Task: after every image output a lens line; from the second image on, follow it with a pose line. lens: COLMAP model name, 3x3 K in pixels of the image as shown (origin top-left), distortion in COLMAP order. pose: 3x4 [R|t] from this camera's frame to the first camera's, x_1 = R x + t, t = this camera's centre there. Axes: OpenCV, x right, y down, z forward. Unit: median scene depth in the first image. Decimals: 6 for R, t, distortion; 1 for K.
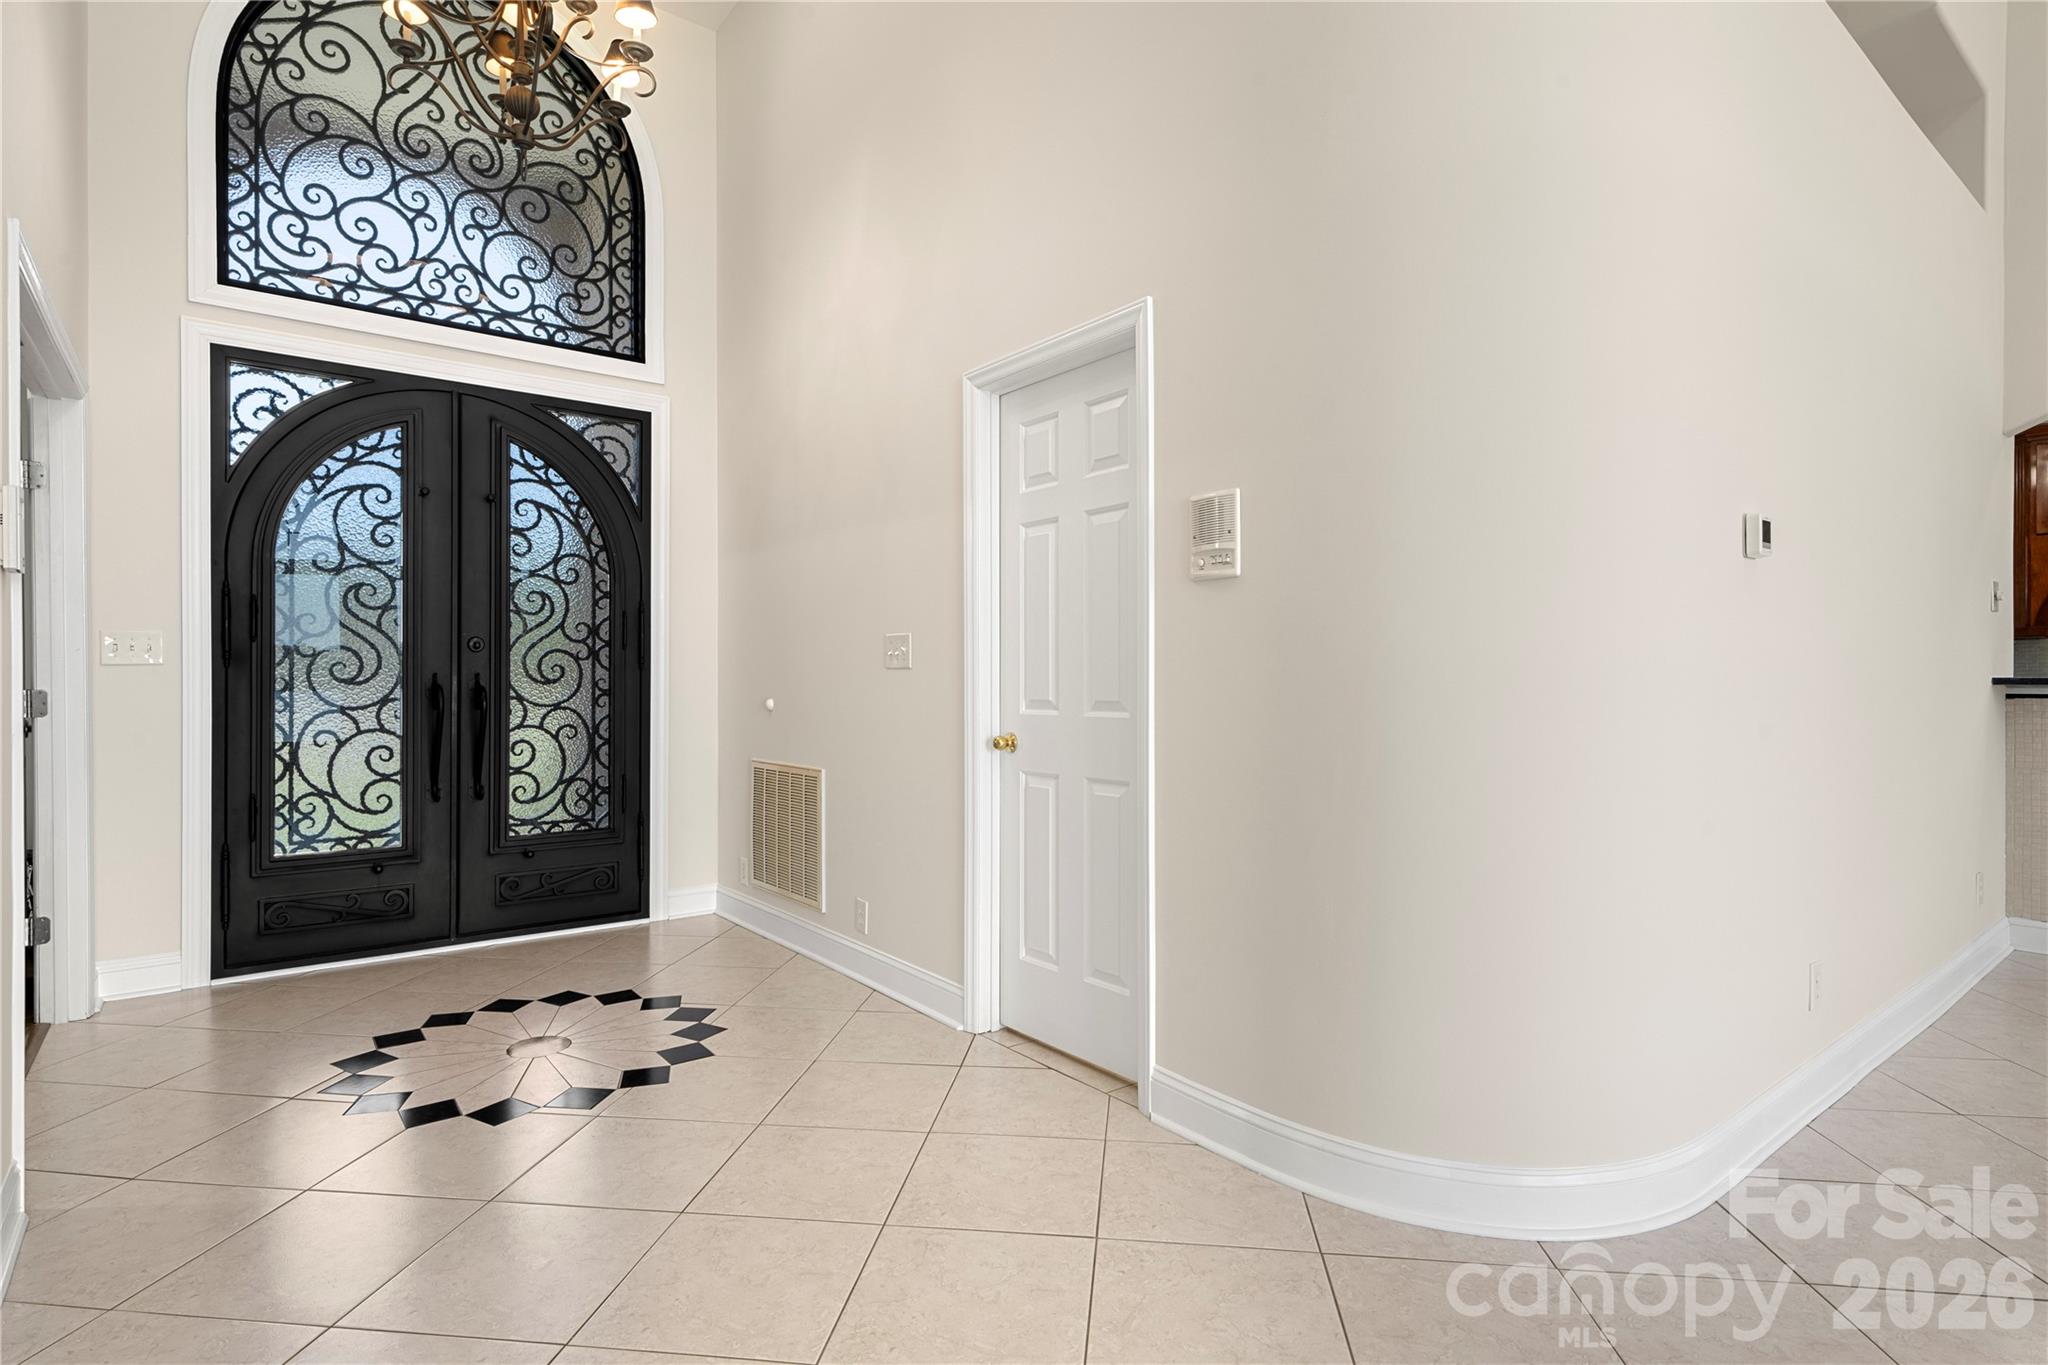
lens RADIAL K [[1035.8, 0, 1023.3], [0, 1035.8, 680.2], [0, 0, 1]] dist [-0.002775, -0.001793]
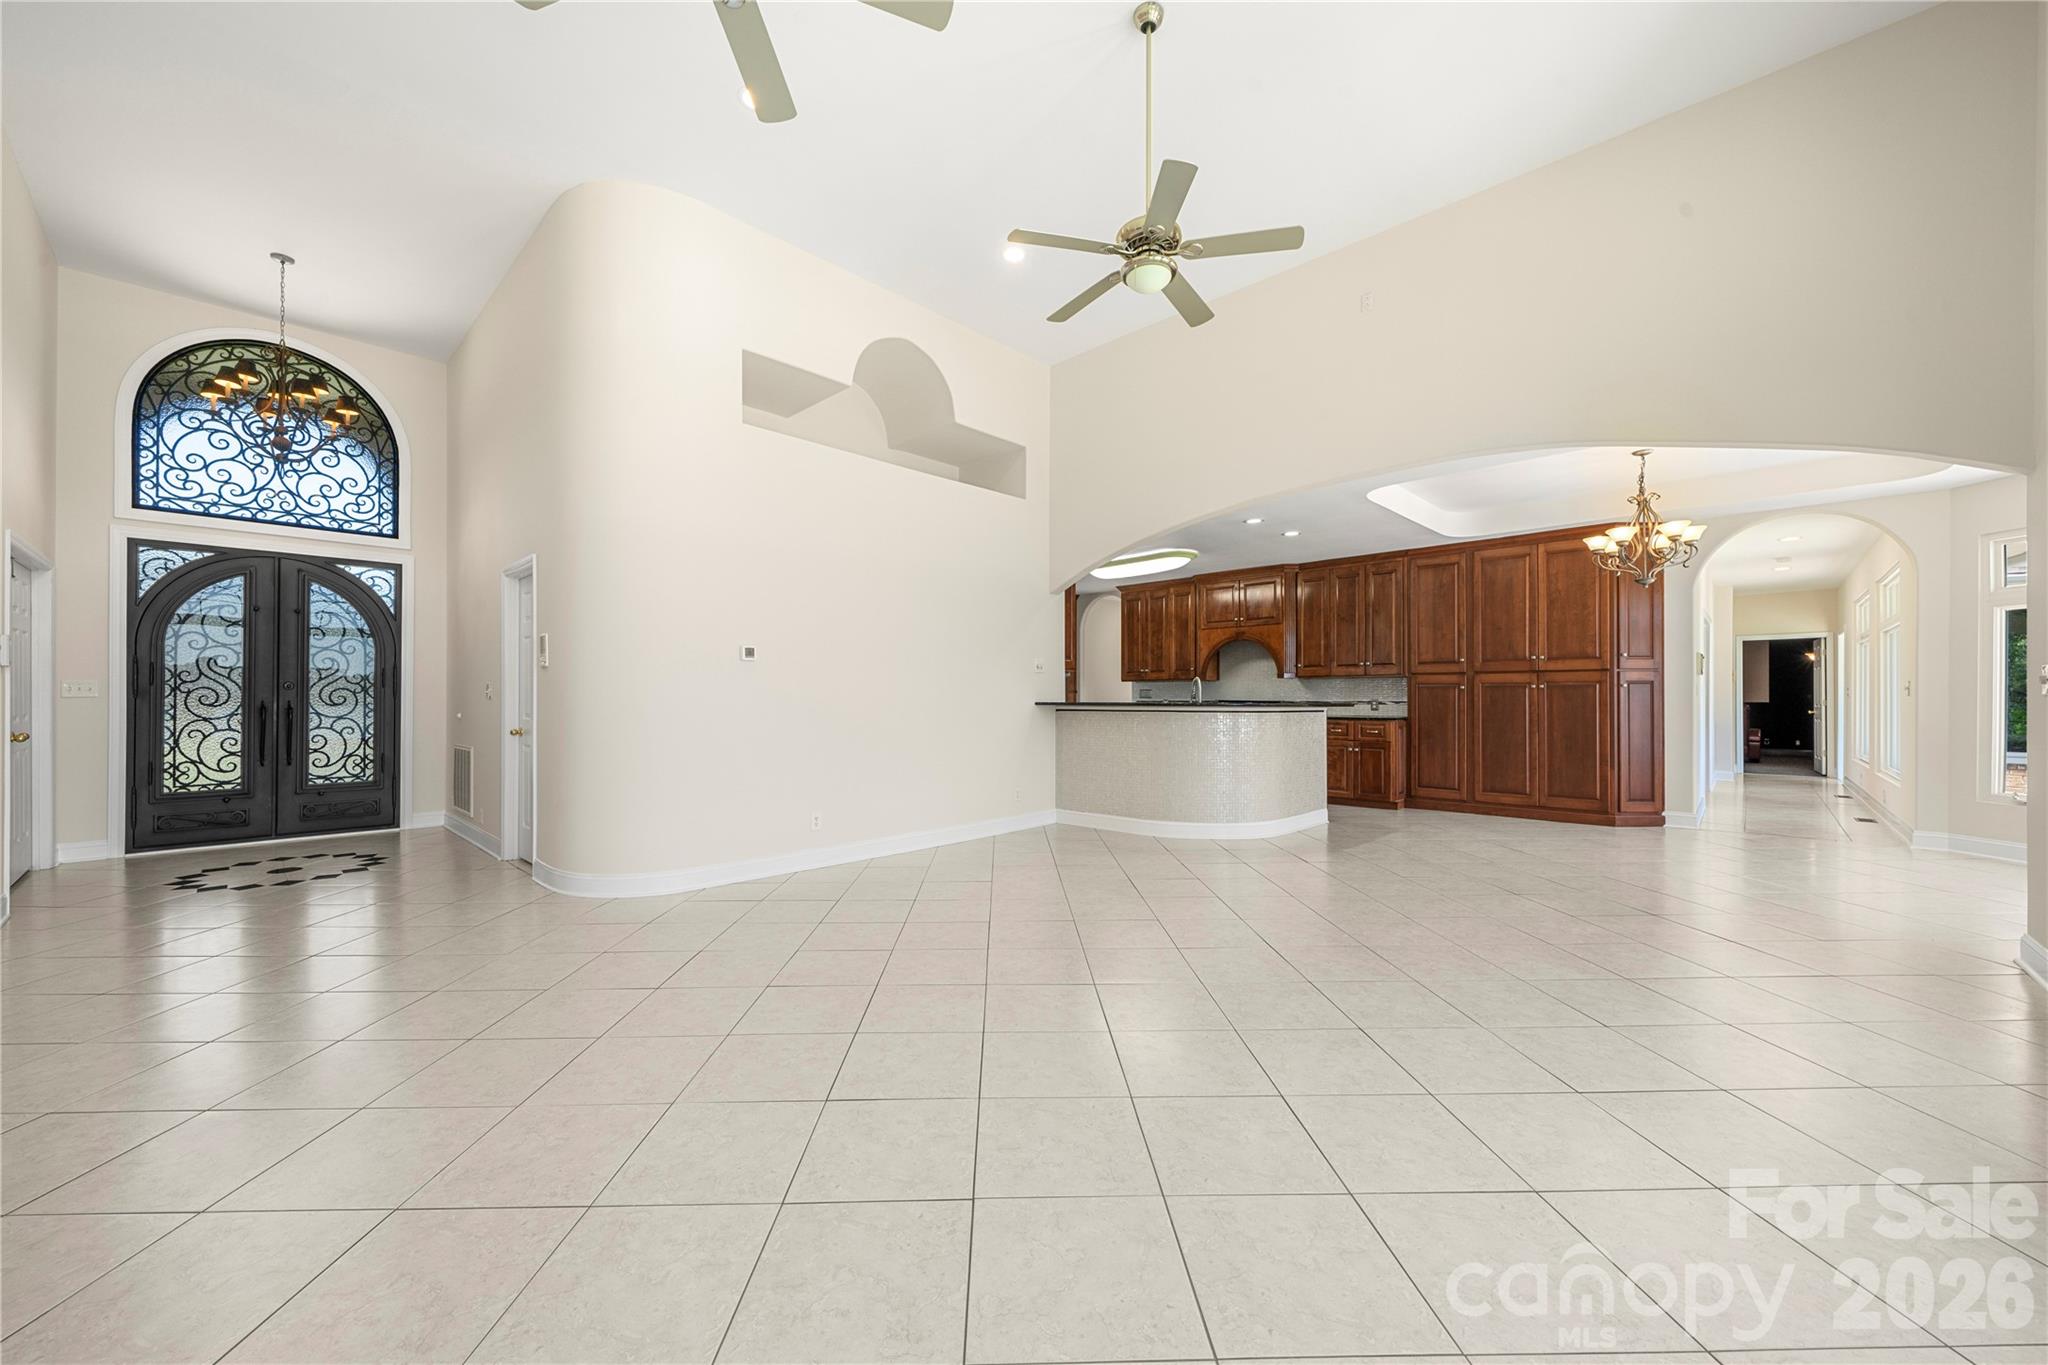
lens RADIAL K [[766.2, 0, 1022.2], [0, 766.2, 692.0], [0, 0, 1]] dist [-0.007582, 0.000191]
pose [[0.990273, -0.000857, 0.139137, 0.667398], [0.002372, 0.999940, -0.010720, -0.004450], [-0.139119, 0.010946, 0.990215, -0.638922]]
